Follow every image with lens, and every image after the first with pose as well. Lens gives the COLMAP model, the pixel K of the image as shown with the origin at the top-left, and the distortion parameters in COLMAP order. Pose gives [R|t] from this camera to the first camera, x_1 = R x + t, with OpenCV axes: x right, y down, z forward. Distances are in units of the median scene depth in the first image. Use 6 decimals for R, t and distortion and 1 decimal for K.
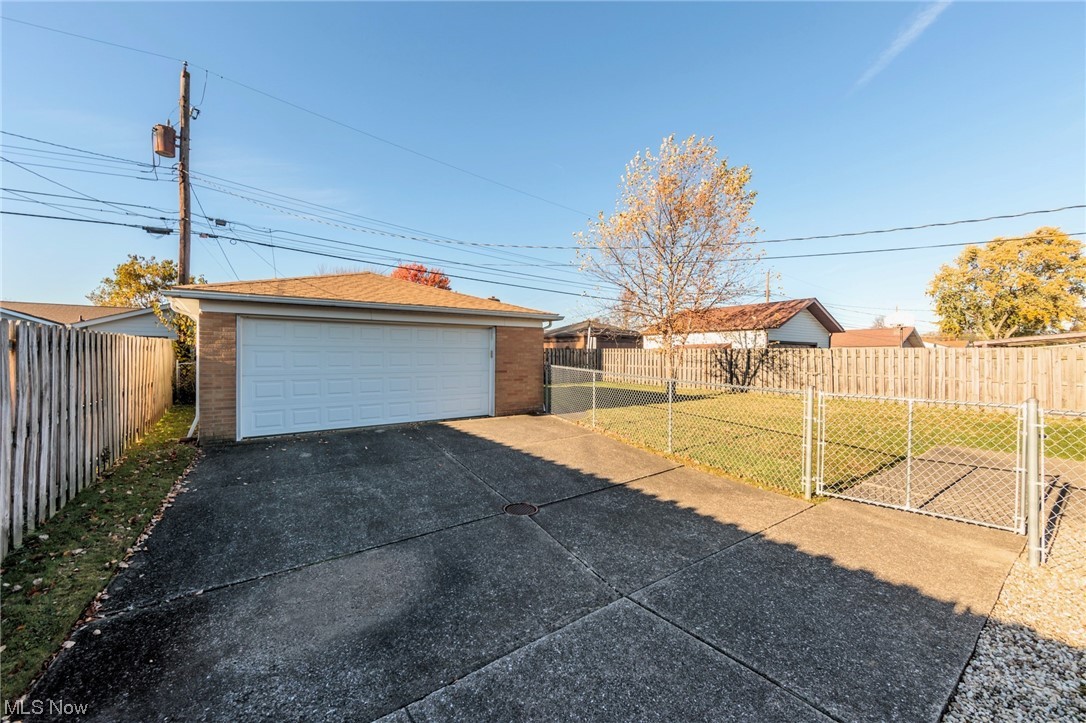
lens RADIAL K [[444.1, 0, 541.6], [0, 444.1, 365.8], [0, 0, 1]] dist [-0.001011, 0.000134]
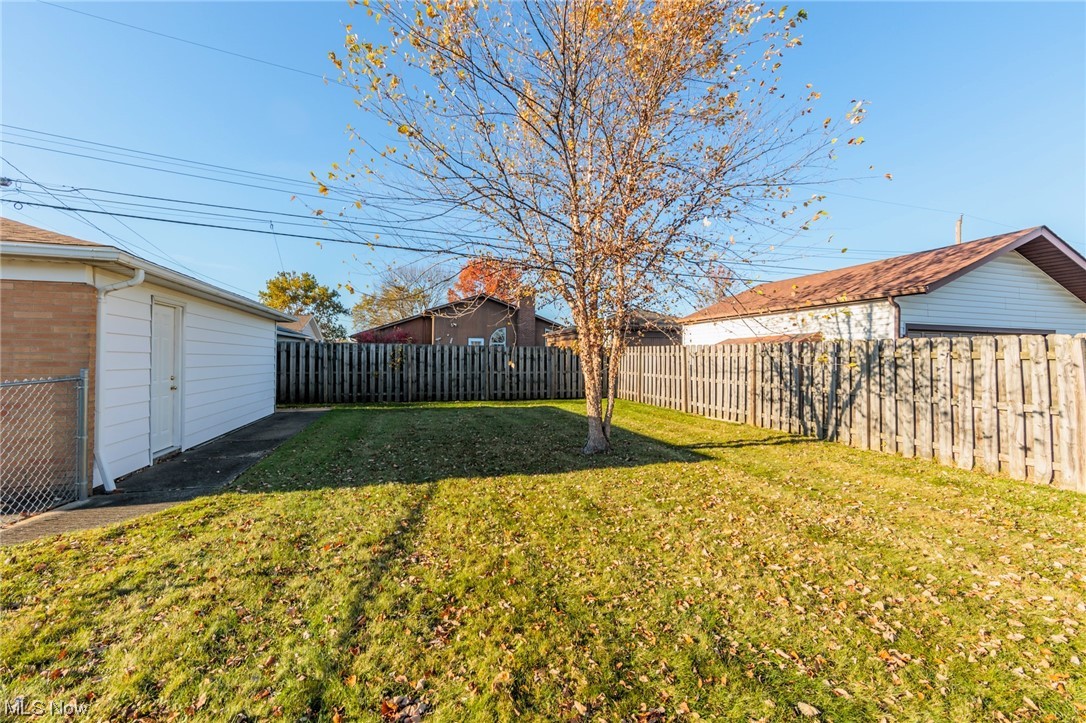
lens RADIAL K [[444.1, 0, 541.1], [0, 444.1, 358.0], [0, 0, 1]] dist [-0.001011, 0.000134]
pose [[0.944996, 0.001898, -0.327077, 0.321601], [-0.010734, 0.999624, -0.025212, -0.008141], [0.326906, 0.027336, 0.944661, 0.472299]]
